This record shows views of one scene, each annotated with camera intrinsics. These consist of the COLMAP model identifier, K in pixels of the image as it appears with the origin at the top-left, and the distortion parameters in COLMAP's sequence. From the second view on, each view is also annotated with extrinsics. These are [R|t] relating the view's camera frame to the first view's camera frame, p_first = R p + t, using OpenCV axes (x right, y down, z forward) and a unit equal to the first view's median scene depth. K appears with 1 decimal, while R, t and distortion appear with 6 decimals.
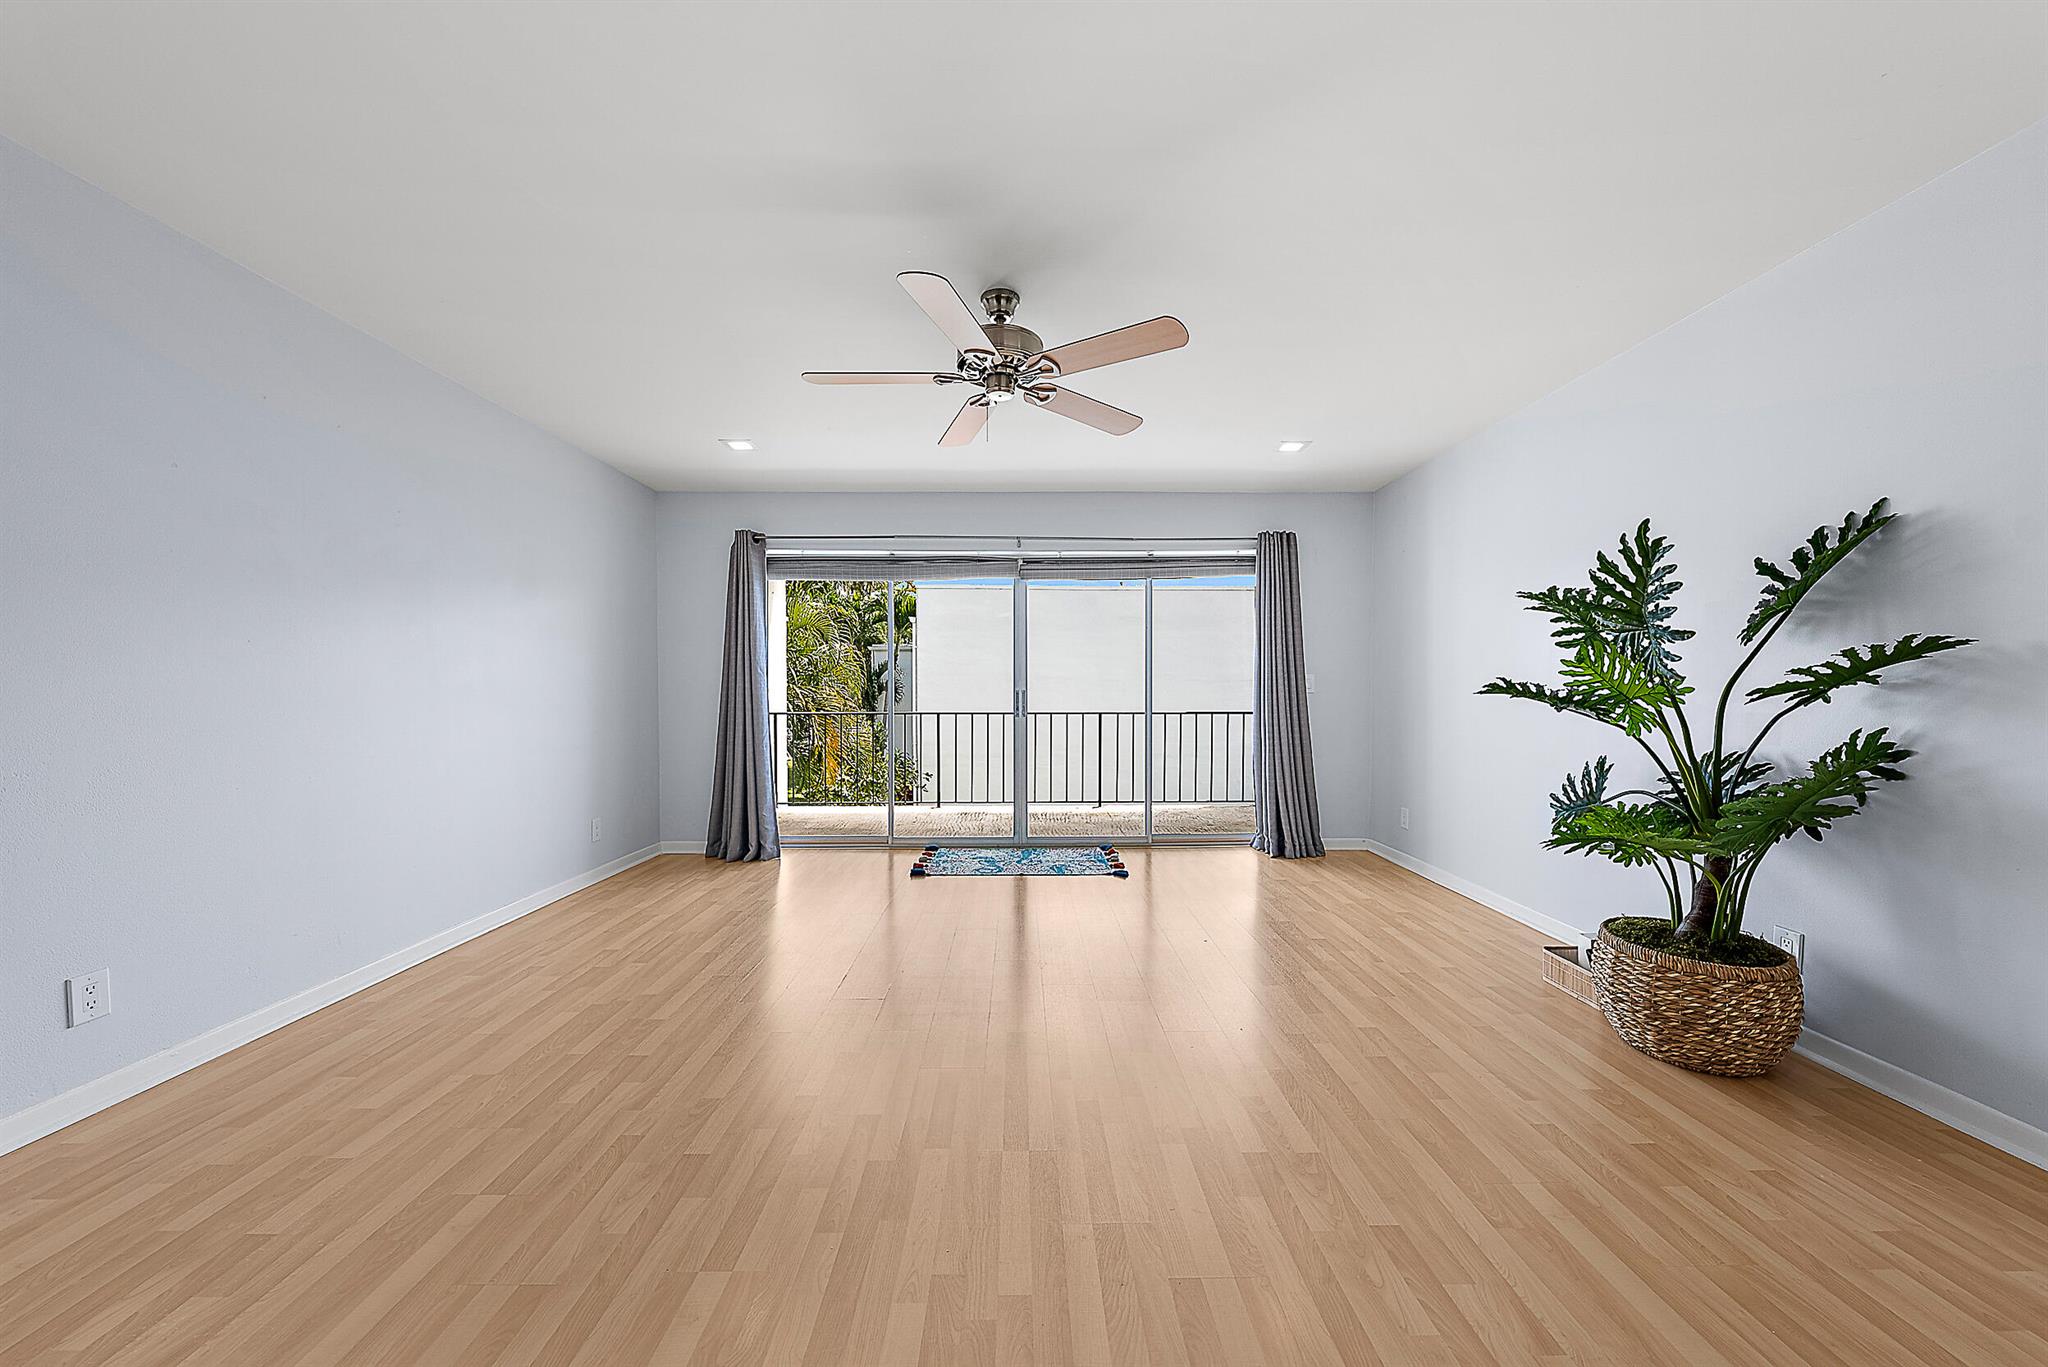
lens RADIAL K [[714.1, 0, 1025.5], [0, 714.1, 711.1], [0, 0, 1]] dist [-0.001374, -0.000106]
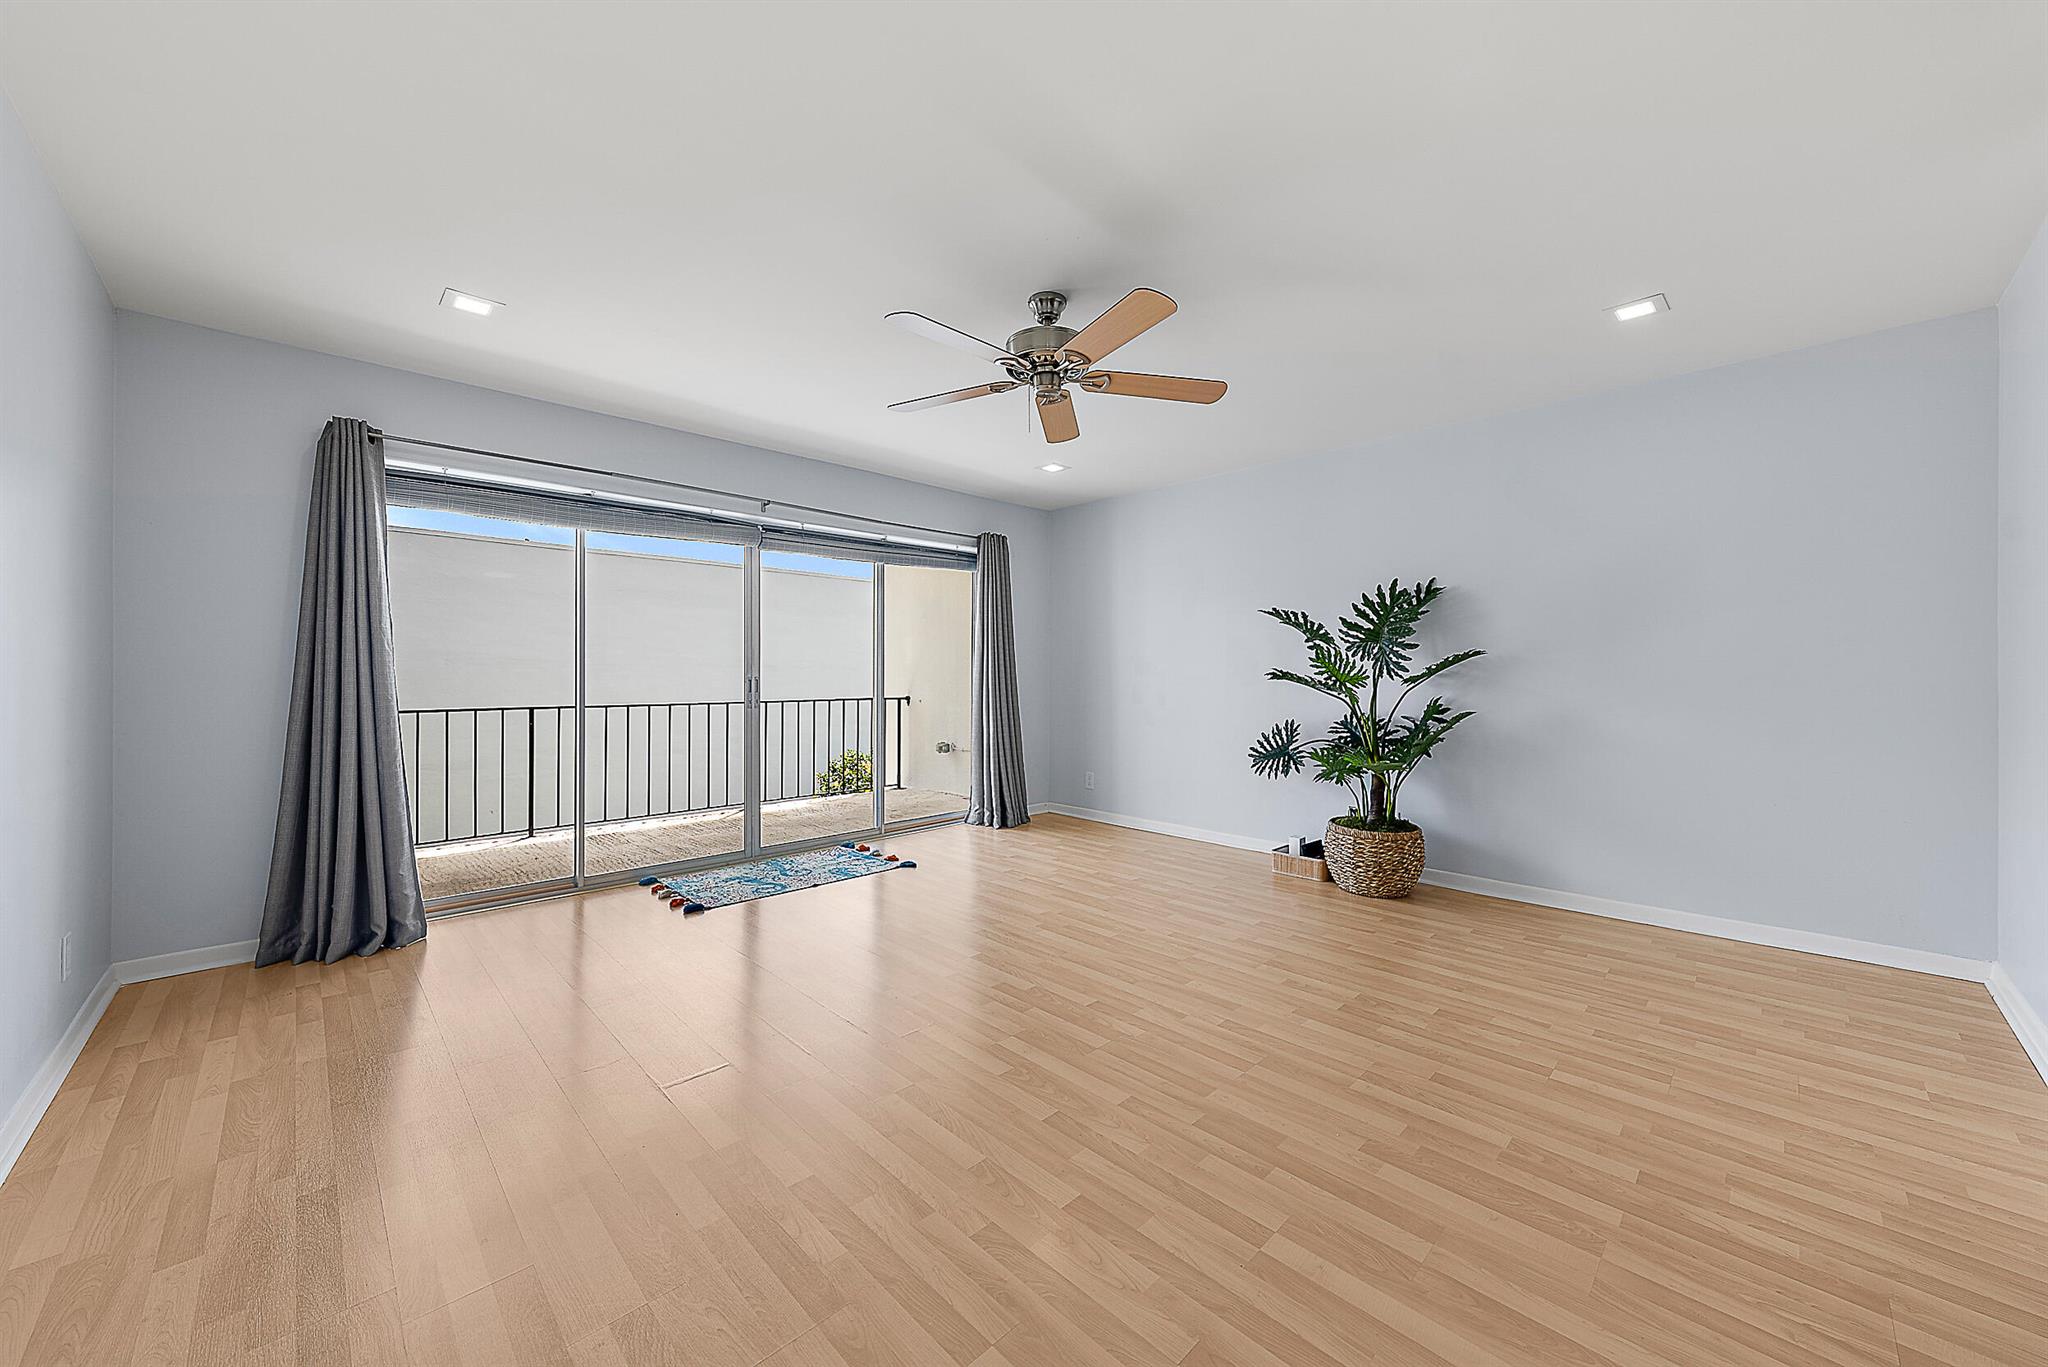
lens RADIAL K [[748.8, 0, 1033.7], [0, 748.8, 678.9], [0, 0, 1]] dist [-0.001449, -0.000089]
pose [[0.719121, -0.002651, 0.694880, -0.432645], [0.019707, 0.999668, -0.016580, -0.005533], [-0.694605, 0.025617, 0.718935, 0.131543]]
